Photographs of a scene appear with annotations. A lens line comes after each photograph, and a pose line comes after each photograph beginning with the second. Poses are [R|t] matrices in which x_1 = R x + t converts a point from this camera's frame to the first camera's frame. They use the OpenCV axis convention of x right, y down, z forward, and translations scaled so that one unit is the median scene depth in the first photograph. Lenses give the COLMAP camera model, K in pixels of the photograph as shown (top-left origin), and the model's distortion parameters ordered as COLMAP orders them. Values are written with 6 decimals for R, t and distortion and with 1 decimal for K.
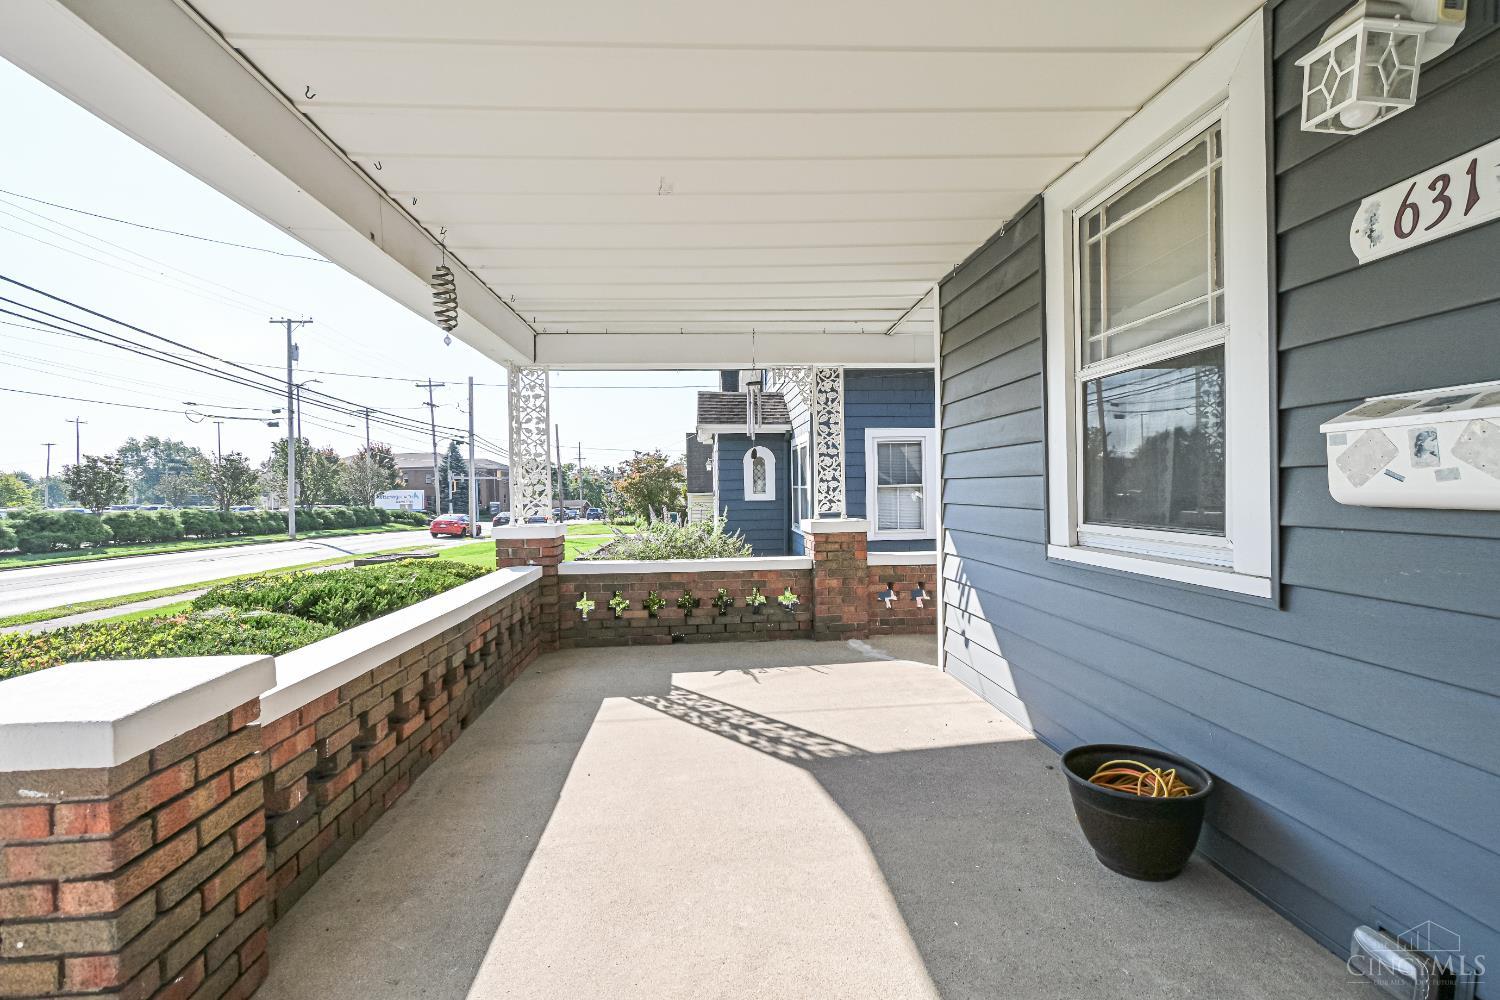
lens RADIAL K [[668.0, 0, 757.2], [0, 668.0, 494.5], [0, 0, 1]] dist [0.001579, 0.000172]
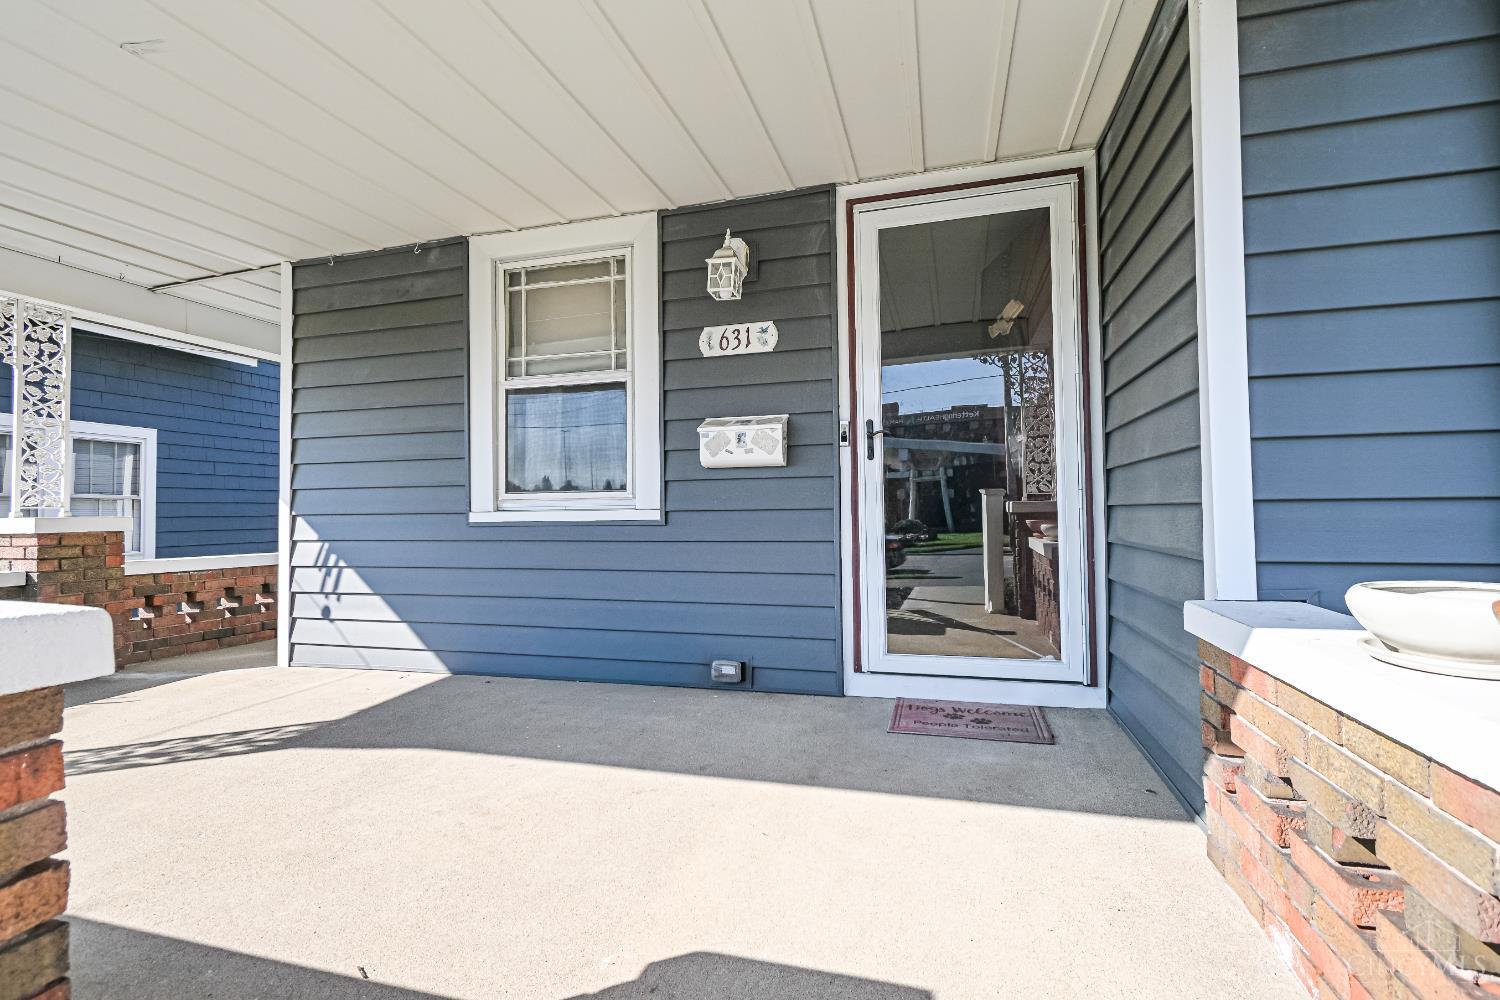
lens RADIAL K [[668.0, 0, 757.2], [0, 668.0, 494.5], [0, 0, 1]] dist [0.001579, 0.000172]
pose [[0.345291, 0.036231, 0.937796, -0.595107], [0.017489, 0.998833, -0.045029, 0.114315], [-0.938333, 0.031949, 0.344254, 0.060583]]
